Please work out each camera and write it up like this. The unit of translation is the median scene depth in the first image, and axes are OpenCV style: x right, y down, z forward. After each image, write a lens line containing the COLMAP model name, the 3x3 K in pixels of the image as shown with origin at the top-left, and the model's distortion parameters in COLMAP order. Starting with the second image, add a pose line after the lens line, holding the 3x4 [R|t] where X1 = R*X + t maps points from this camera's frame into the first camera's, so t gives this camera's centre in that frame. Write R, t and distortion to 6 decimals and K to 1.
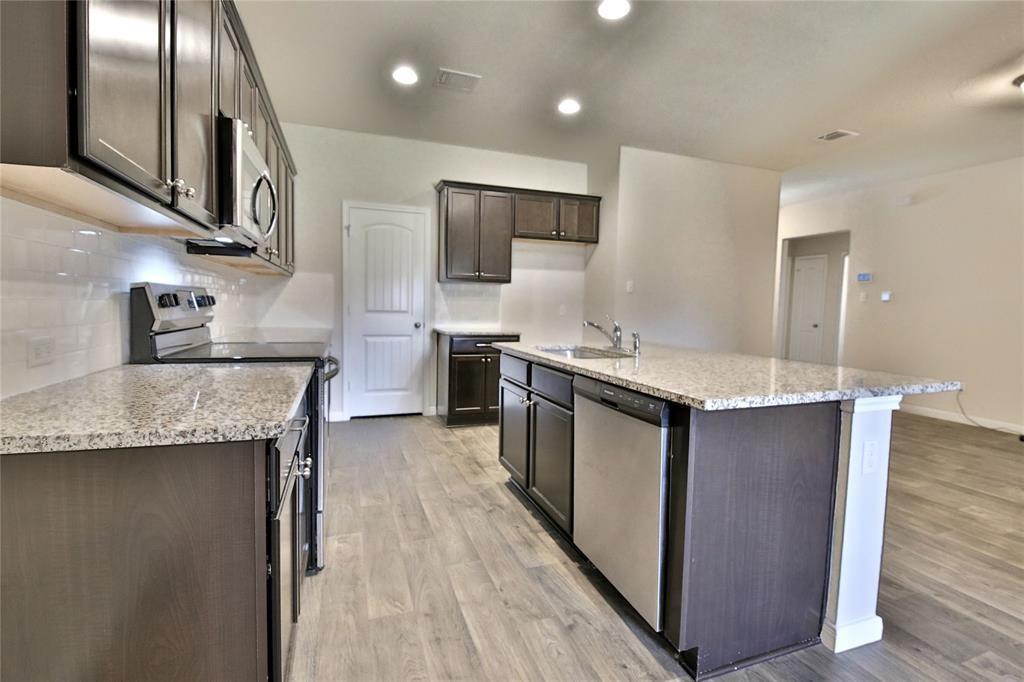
lens RADIAL K [[468.2, 0, 514.0], [0, 468.2, 335.8], [0, 0, 1]] dist [-0.002395, -0.009616]
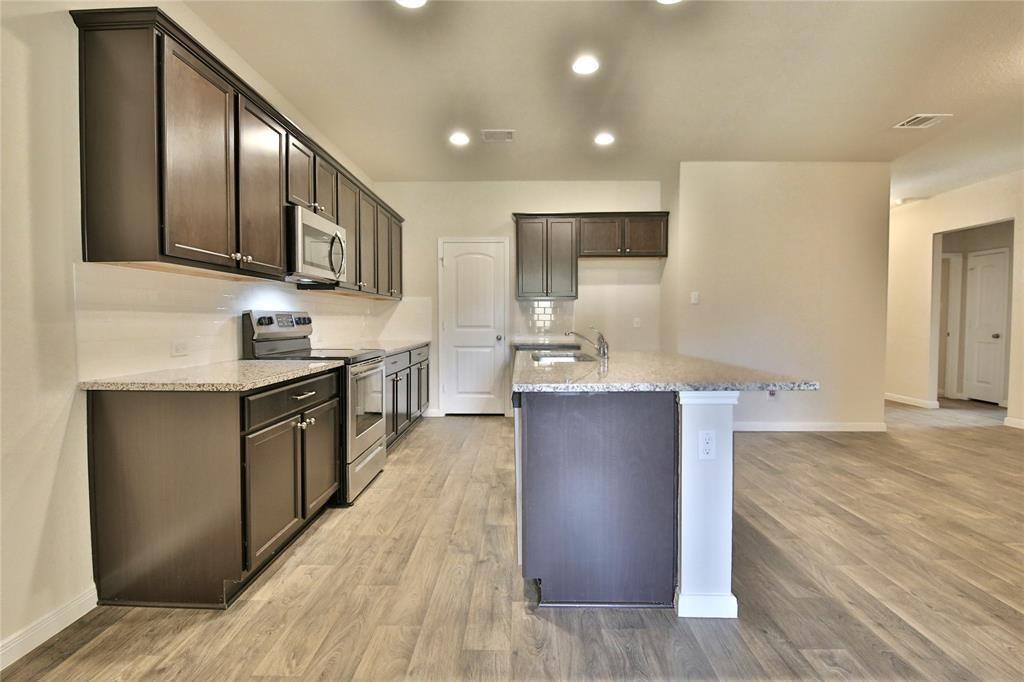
lens RADIAL K [[470.9, 0, 514.0], [0, 470.9, 333.7], [0, 0, 1]] dist [-0.000510, -0.009111]
pose [[0.936432, -0.011593, -0.350657, 0.243001], [-0.001346, 0.999328, -0.036634, 0.010298], [0.350846, 0.034777, 0.935787, -0.084346]]
